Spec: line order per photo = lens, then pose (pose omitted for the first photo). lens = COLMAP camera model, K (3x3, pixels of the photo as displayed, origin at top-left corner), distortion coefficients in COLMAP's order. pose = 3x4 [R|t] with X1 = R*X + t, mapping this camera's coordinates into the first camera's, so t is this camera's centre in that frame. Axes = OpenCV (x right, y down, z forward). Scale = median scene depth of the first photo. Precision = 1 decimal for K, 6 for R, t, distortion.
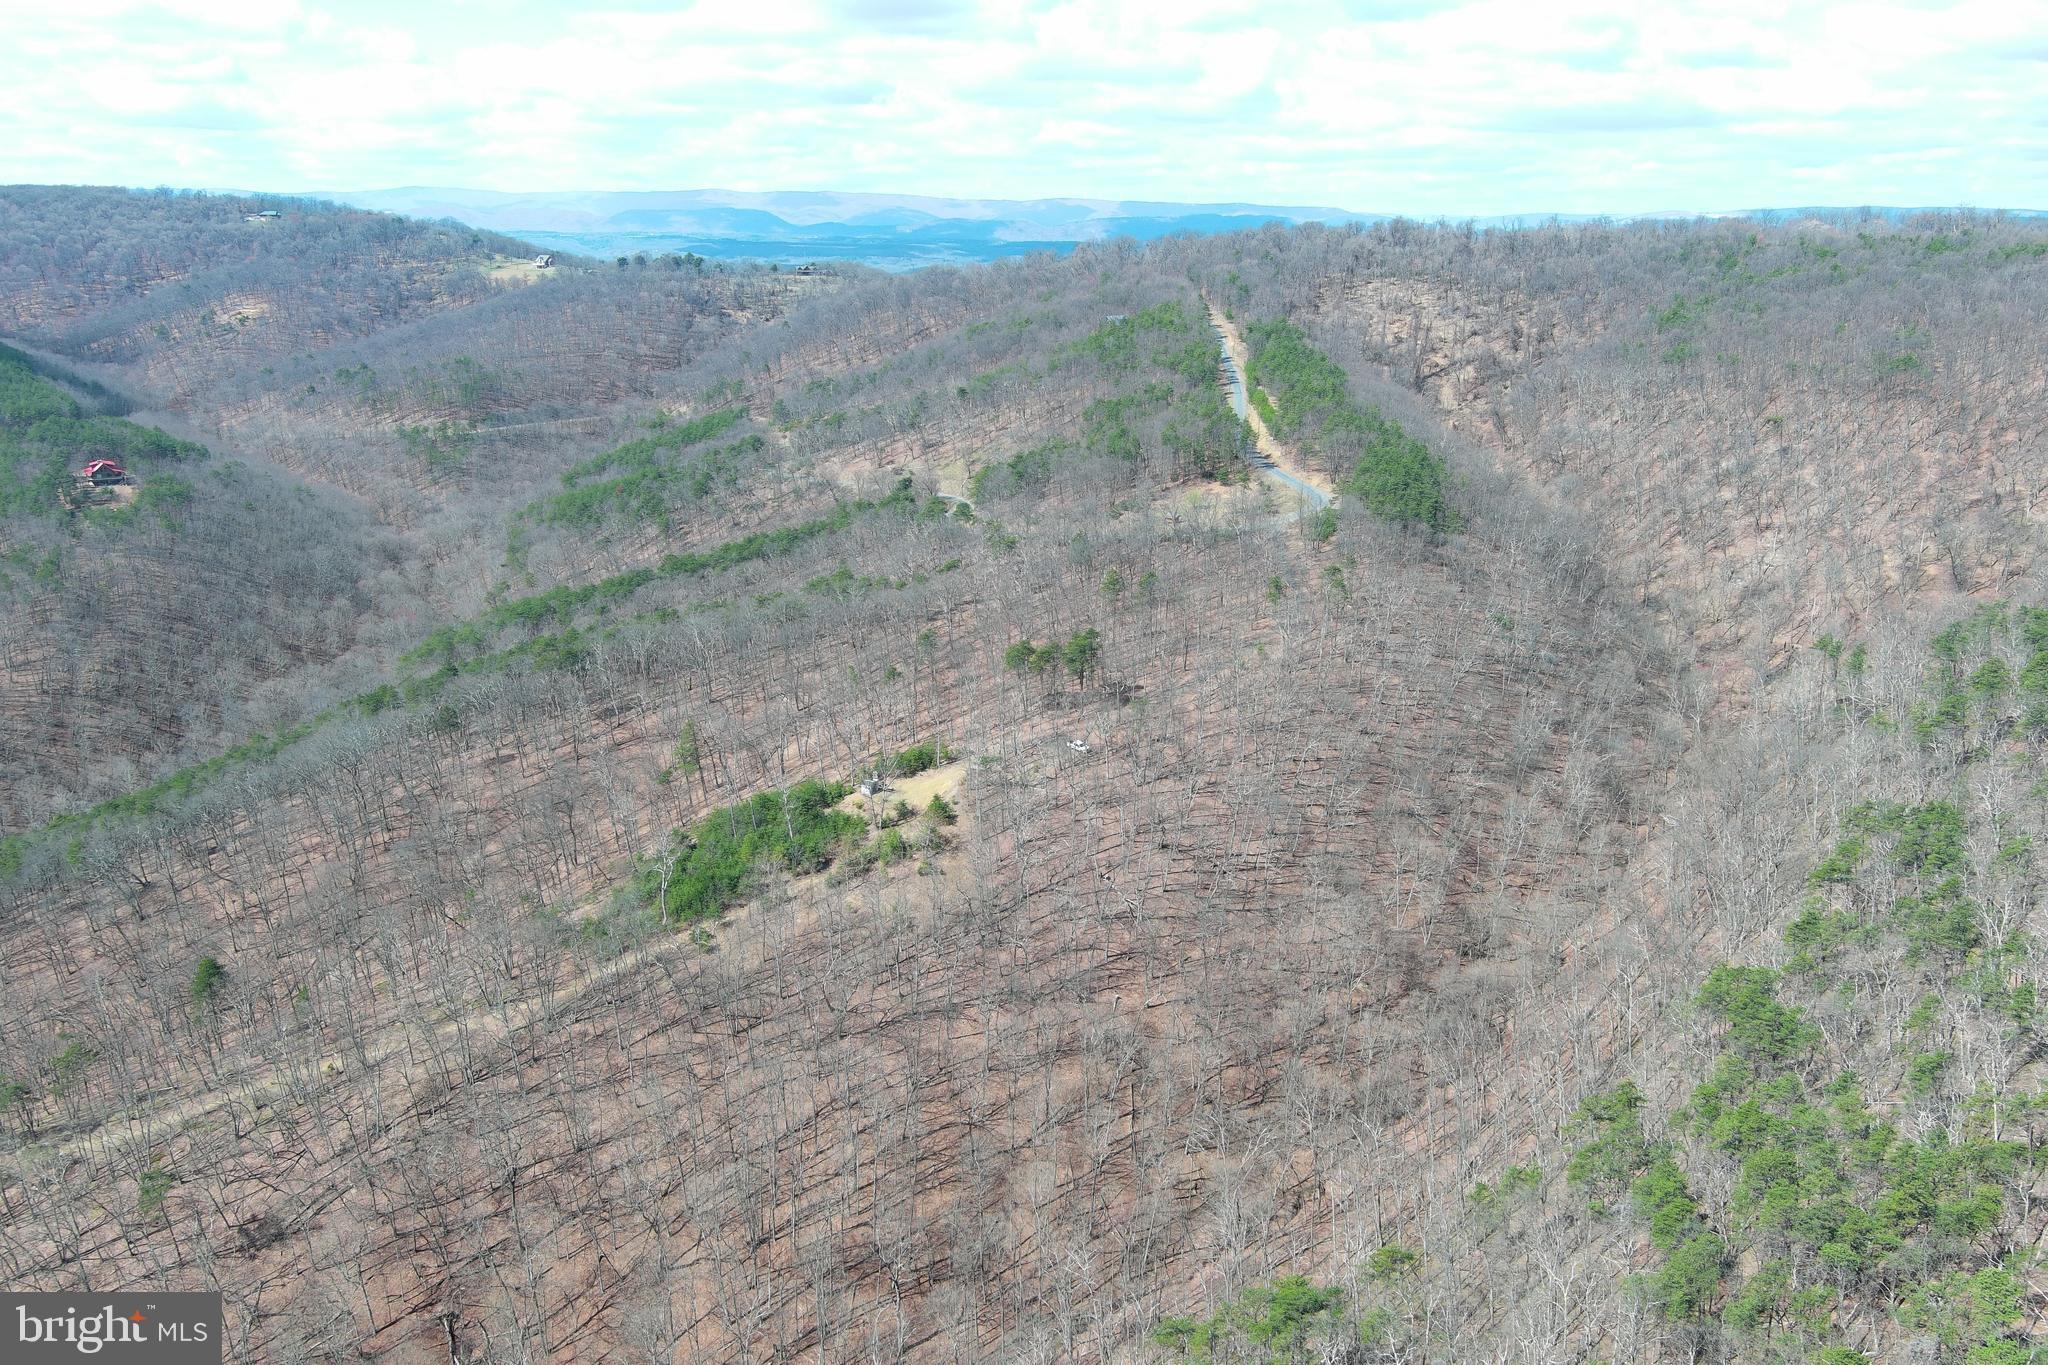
lens RADIAL K [[1589.1, 0, 1010.8], [0, 1589.1, 672.4], [0, 0, 1]] dist [0.013829, -0.020101]
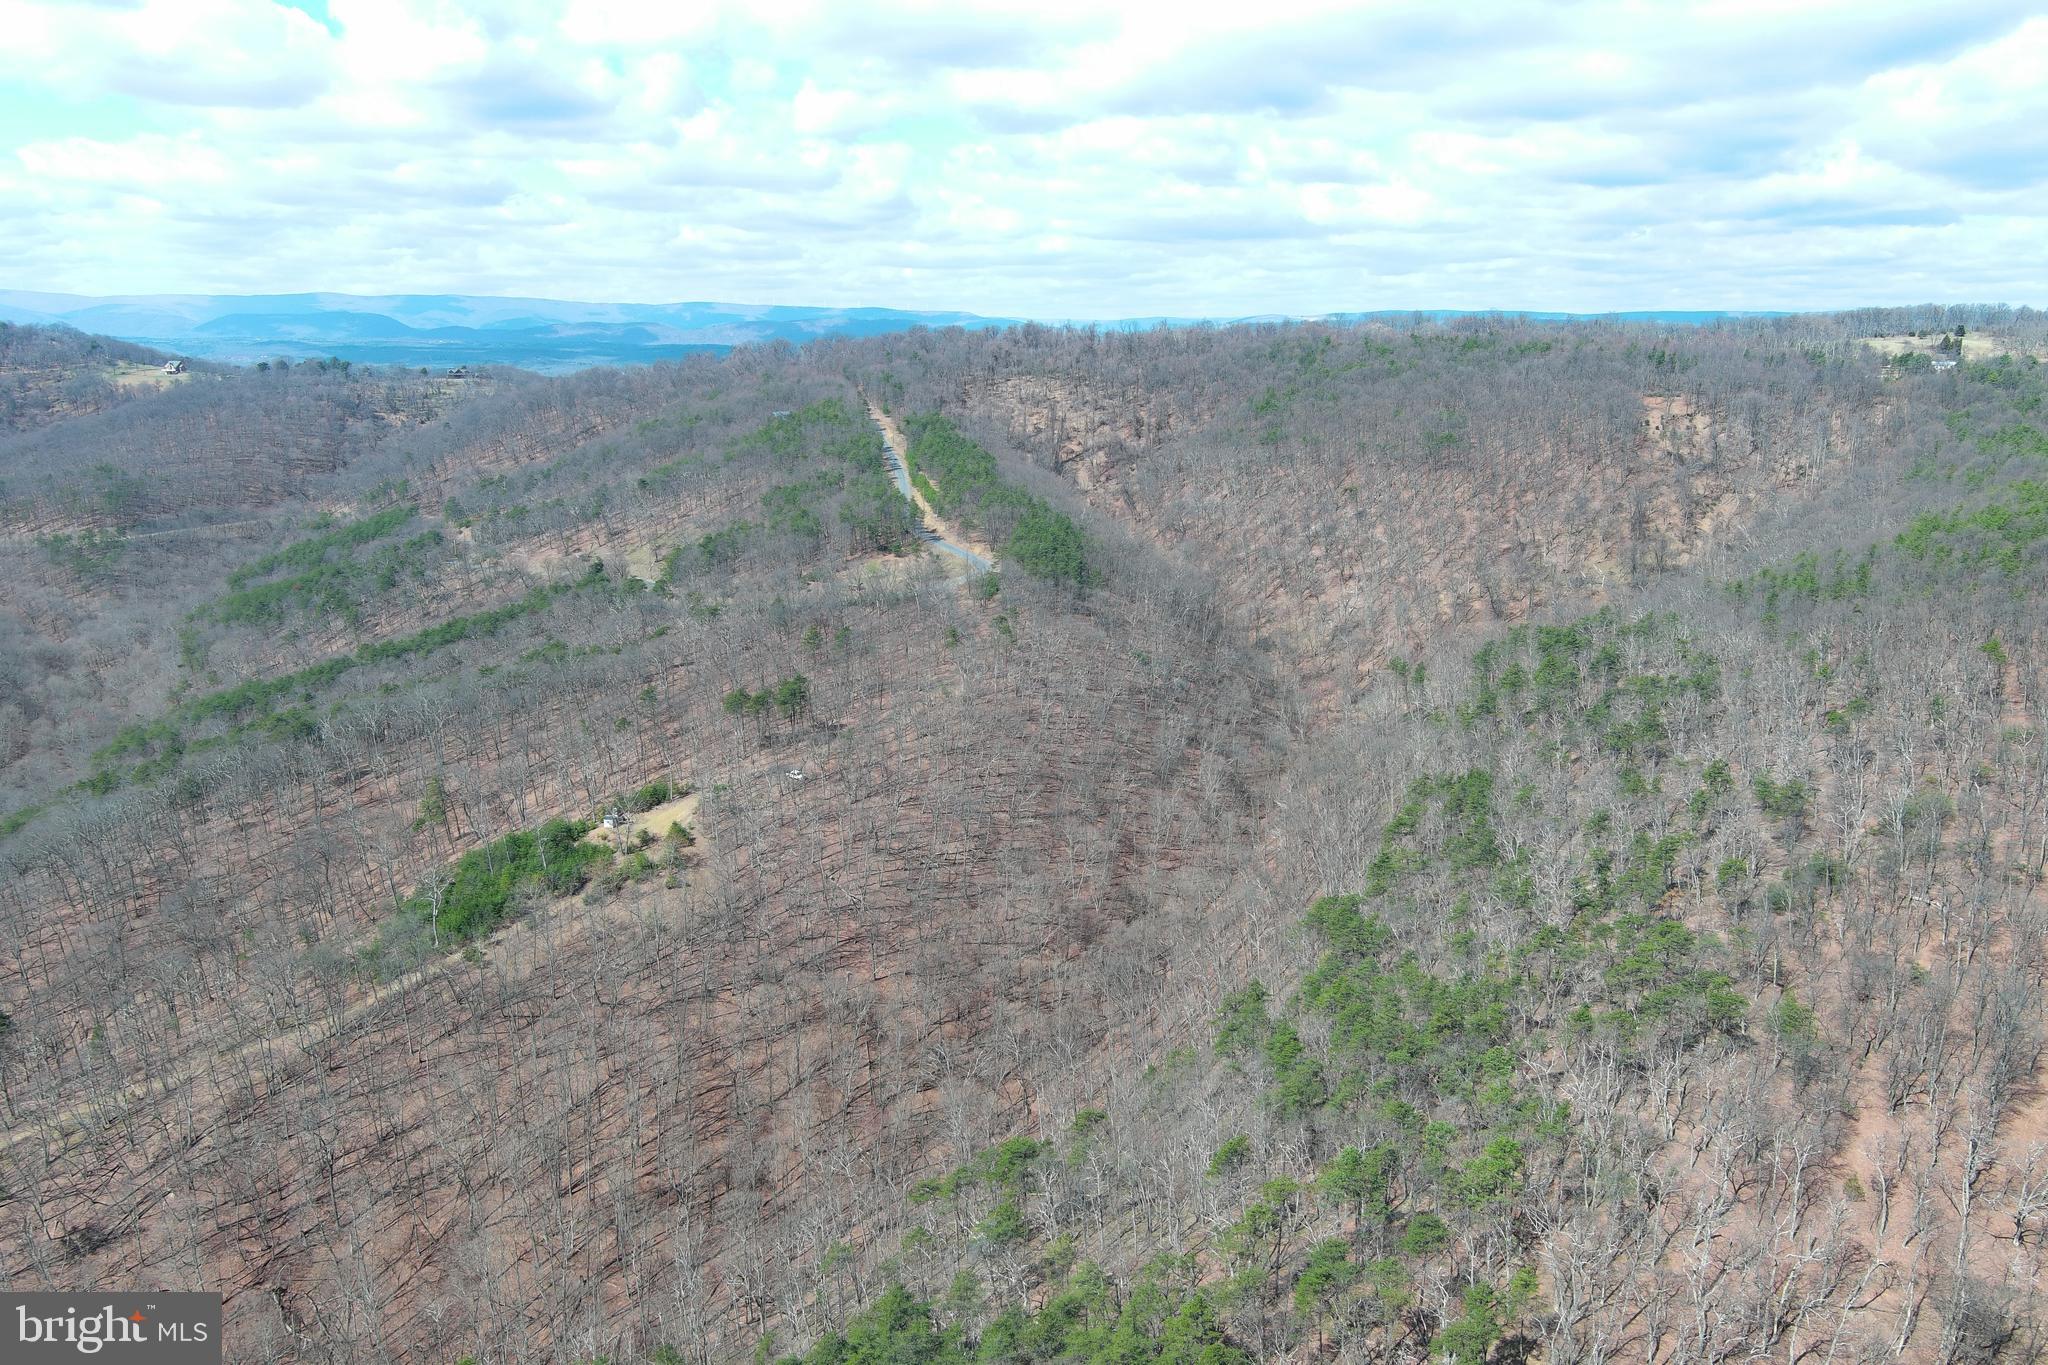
lens RADIAL K [[1589.1, 0, 1013.0], [0, 1589.1, 673.0], [0, 0, 1]] dist [0.013829, -0.020101]
pose [[0.975313, -0.048922, 0.215340, -0.030417], [0.062002, 0.996592, -0.054411, 0.028772], [-0.211944, 0.066419, 0.975022, -0.100724]]
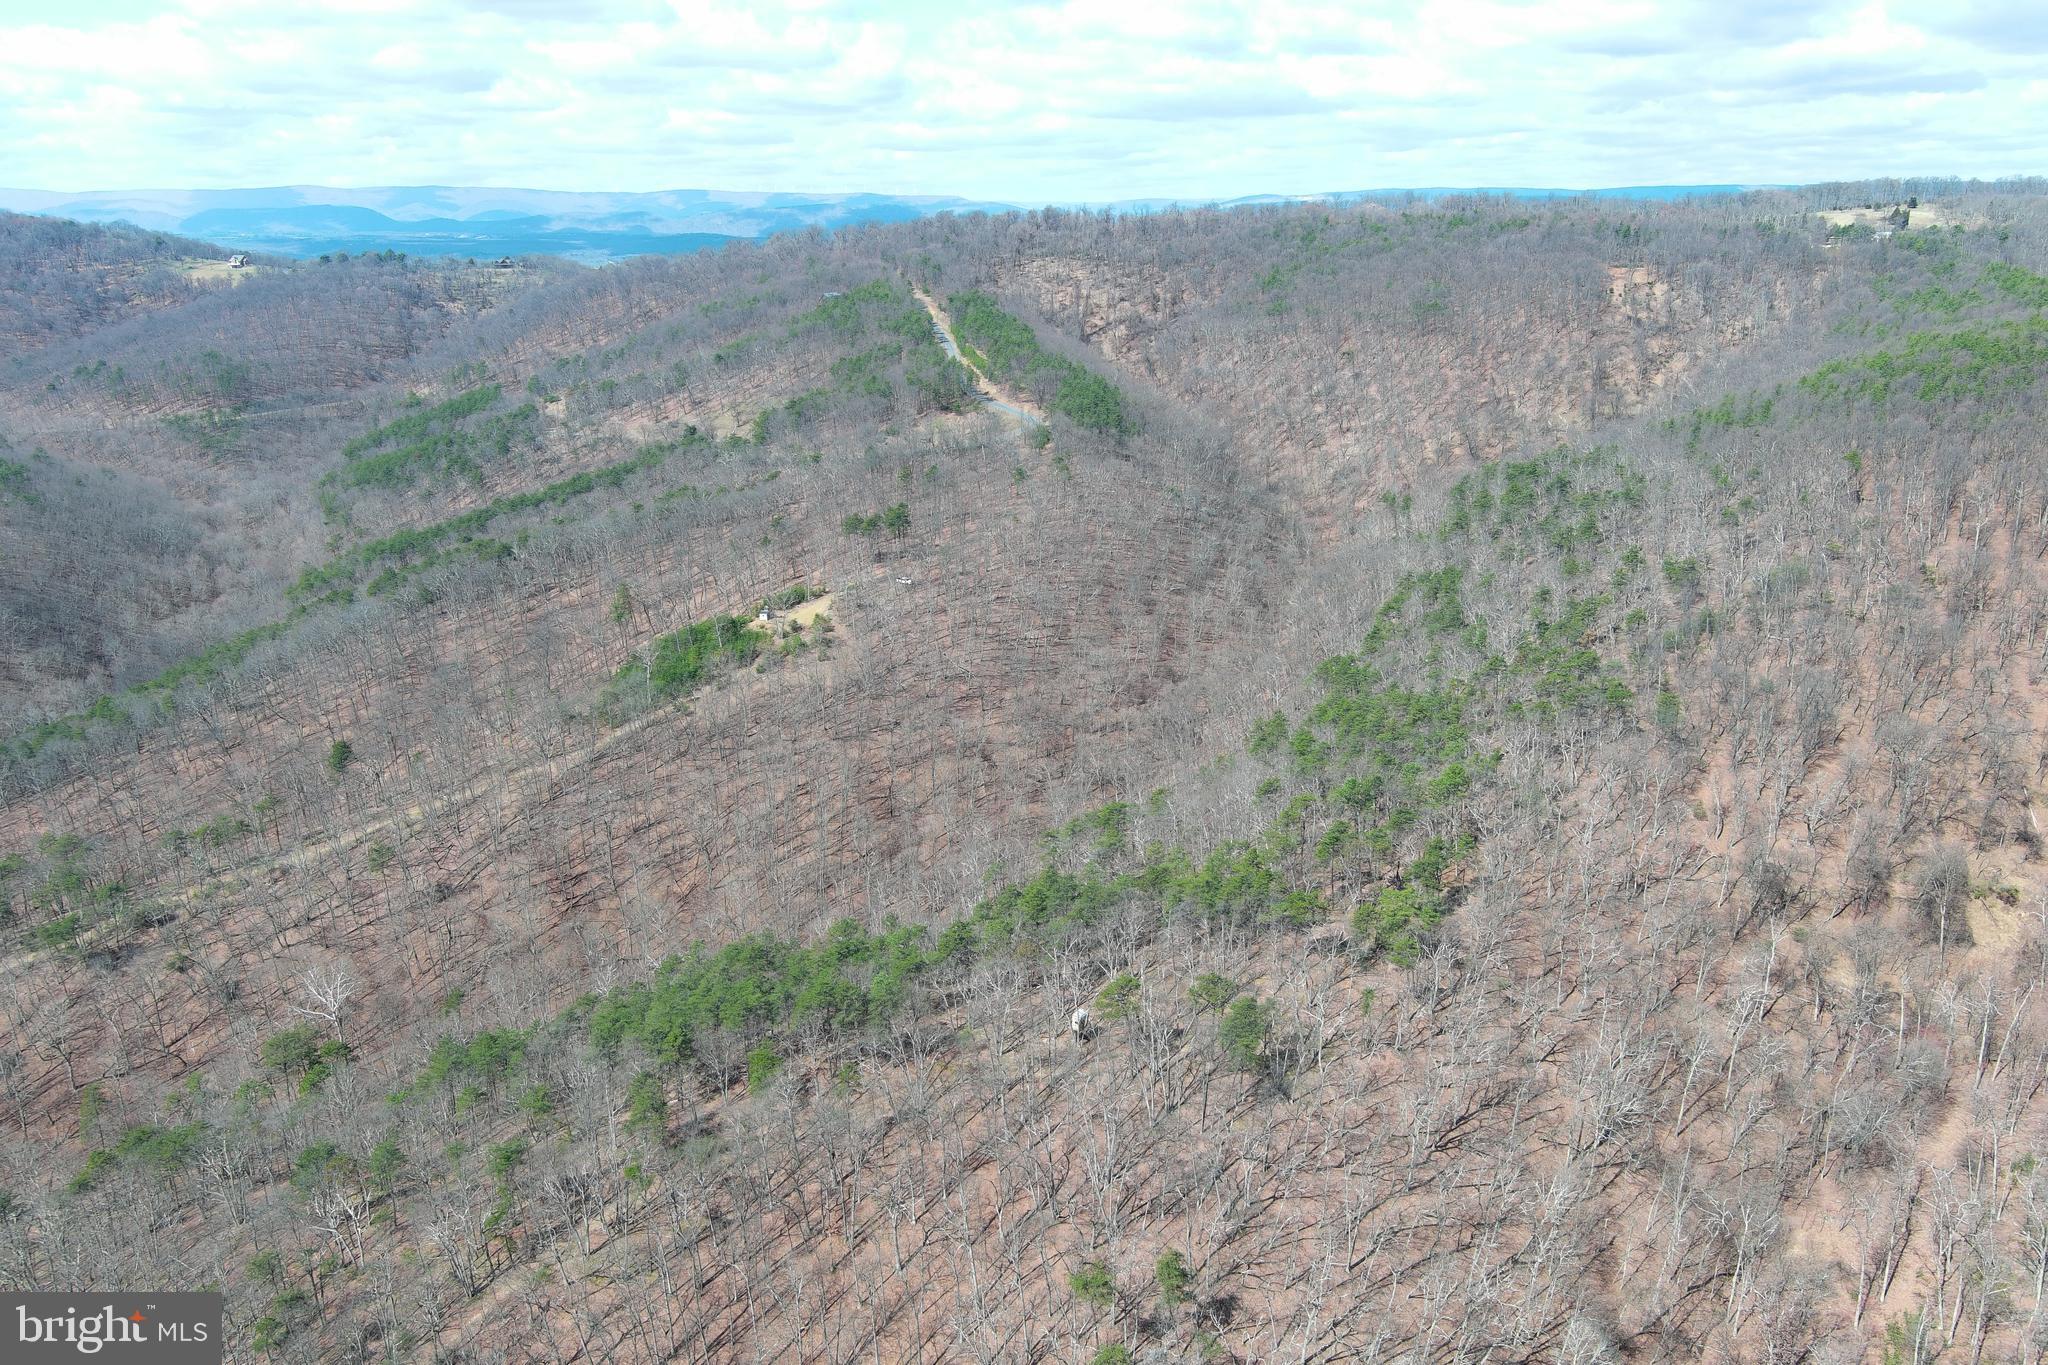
lens RADIAL K [[1589.1, 0, 1013.8], [0, 1589.1, 677.6], [0, 0, 1]] dist [0.013829, -0.020101]
pose [[0.973576, -0.078628, 0.214399, -0.112297], [0.076773, 0.996904, 0.016979, 0.074546], [-0.215070, -0.000071, 0.976599, -0.268742]]
